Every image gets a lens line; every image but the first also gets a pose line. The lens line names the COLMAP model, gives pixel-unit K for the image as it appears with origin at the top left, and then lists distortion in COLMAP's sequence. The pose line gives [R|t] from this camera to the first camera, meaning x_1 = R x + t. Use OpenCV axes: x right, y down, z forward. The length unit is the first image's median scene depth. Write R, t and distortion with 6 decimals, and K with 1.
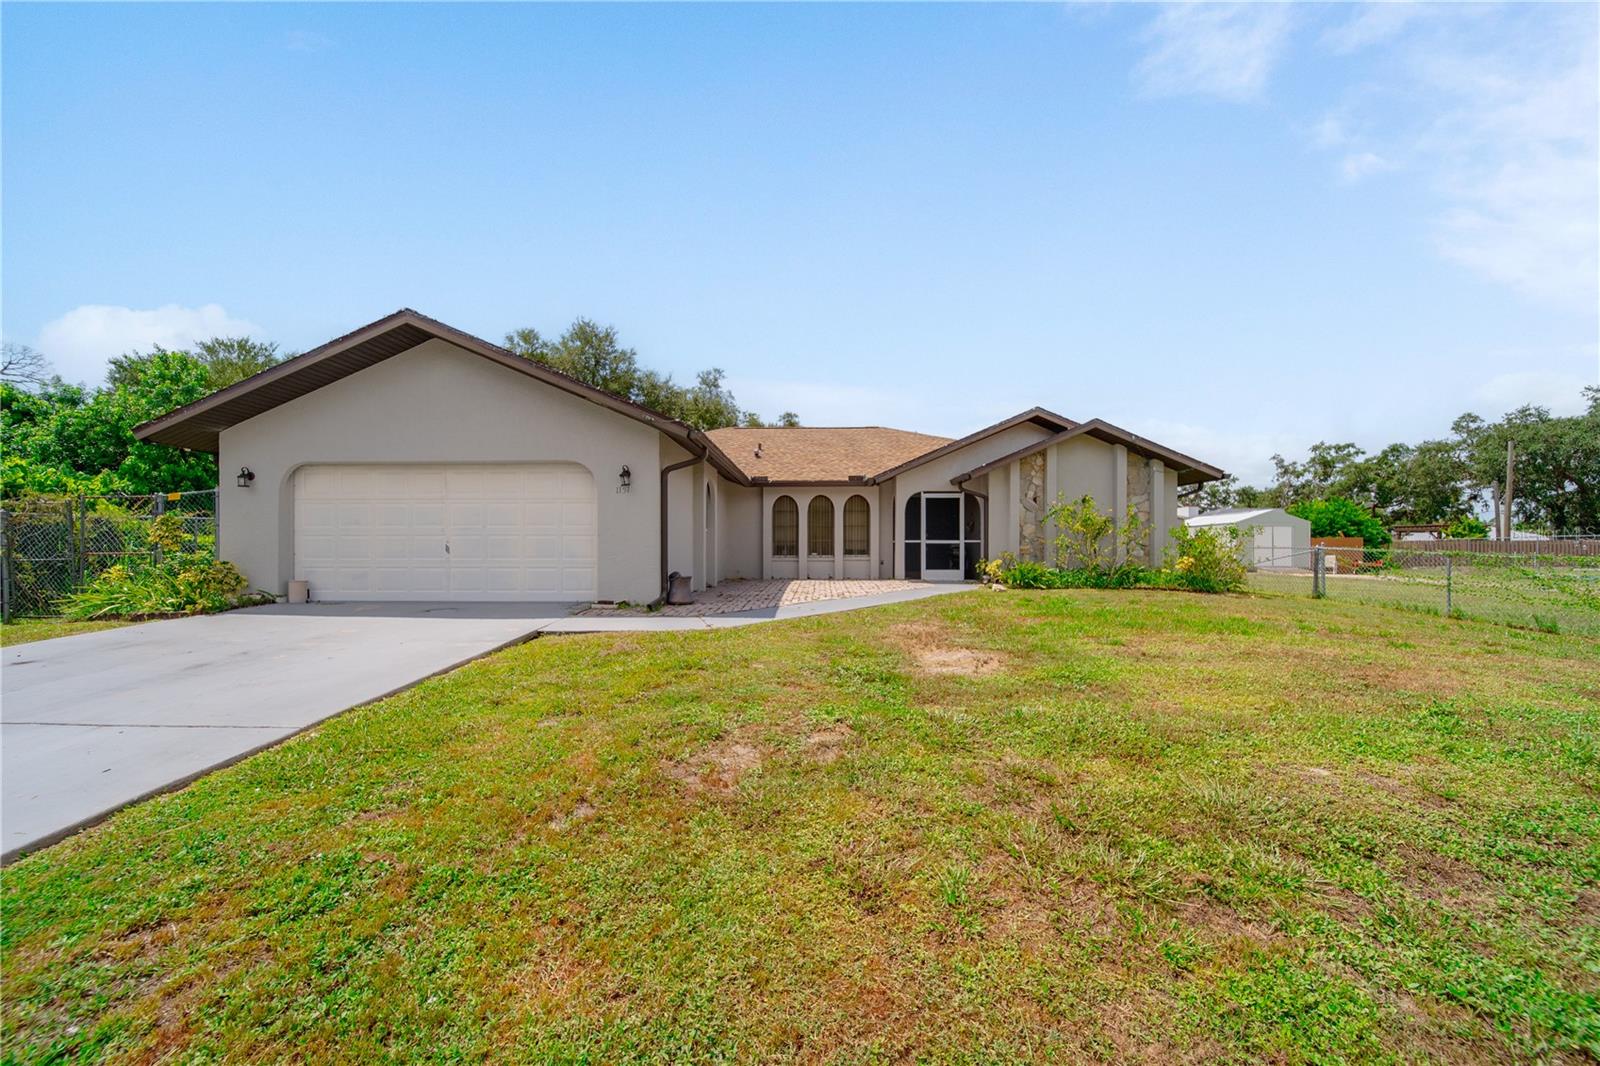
lens RADIAL K [[587.9, 0, 821.9], [0, 587.9, 550.3], [0, 0, 1]] dist [-0.005540, -0.000118]
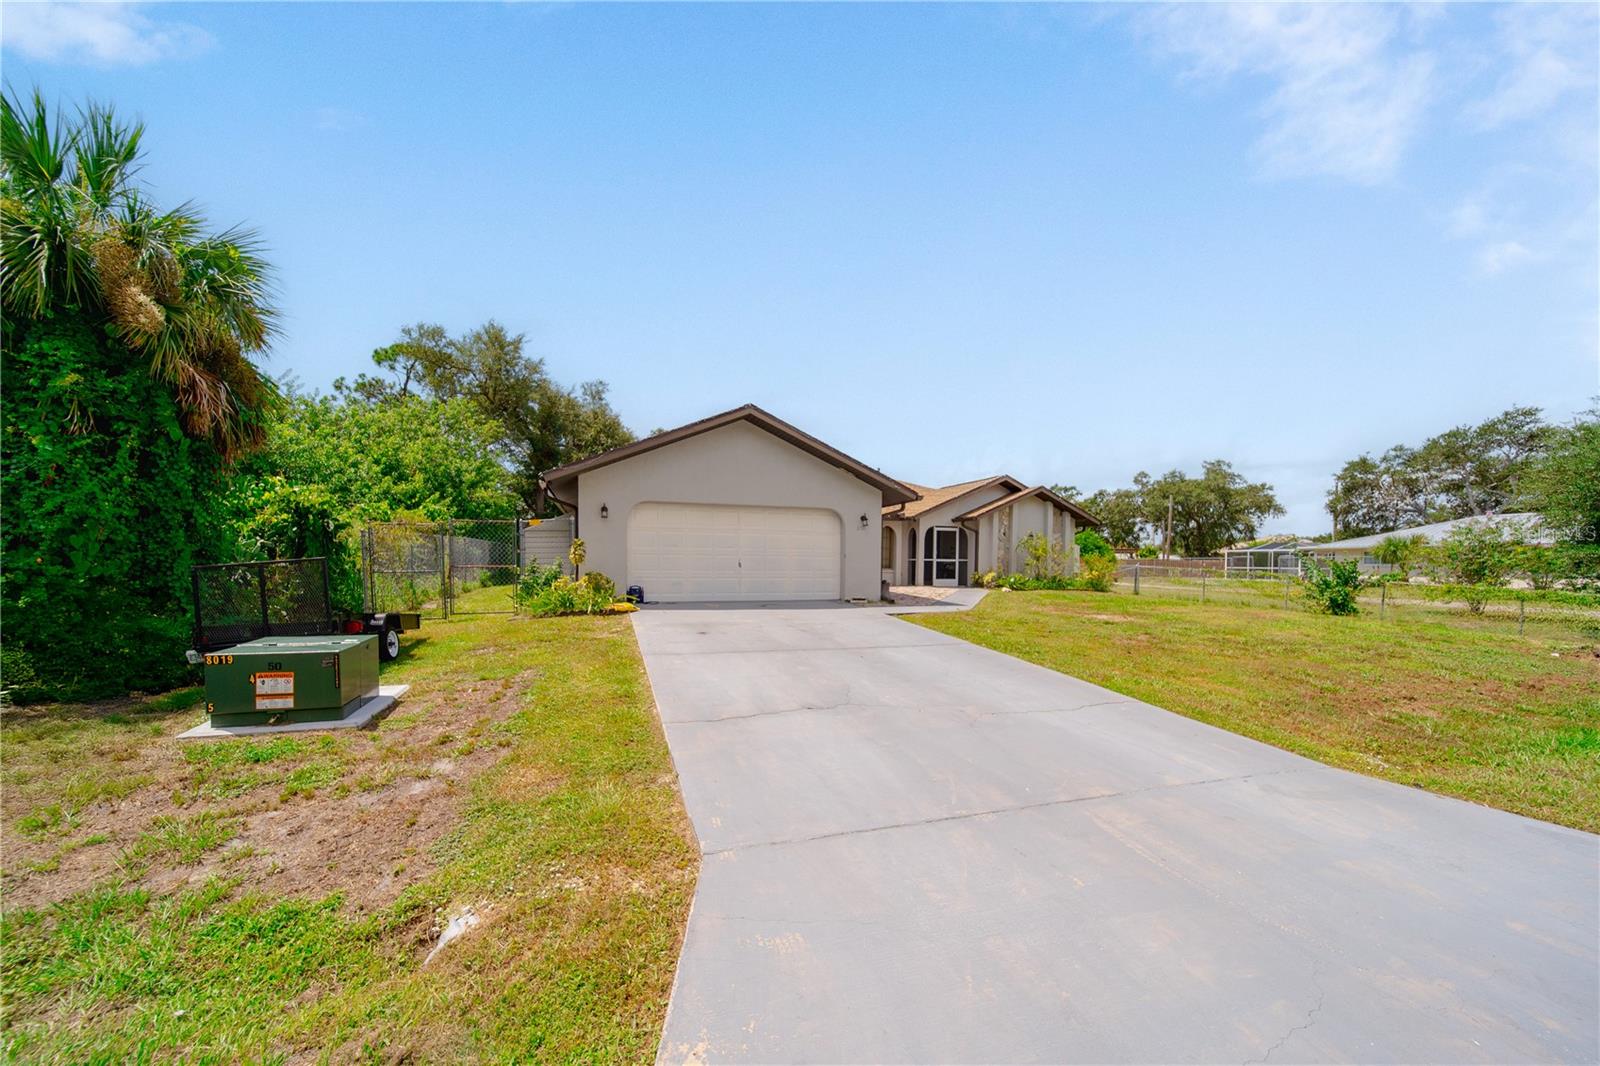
lens RADIAL K [[578.4, 0, 809.1], [0, 578.4, 558.9], [0, 0, 1]] dist [0.007423, -0.000028]
pose [[0.937583, 0.013458, 0.347502, -0.625634], [-0.013573, 0.999906, -0.002104, -0.010470], [-0.347497, -0.002744, 0.937677, -0.248849]]
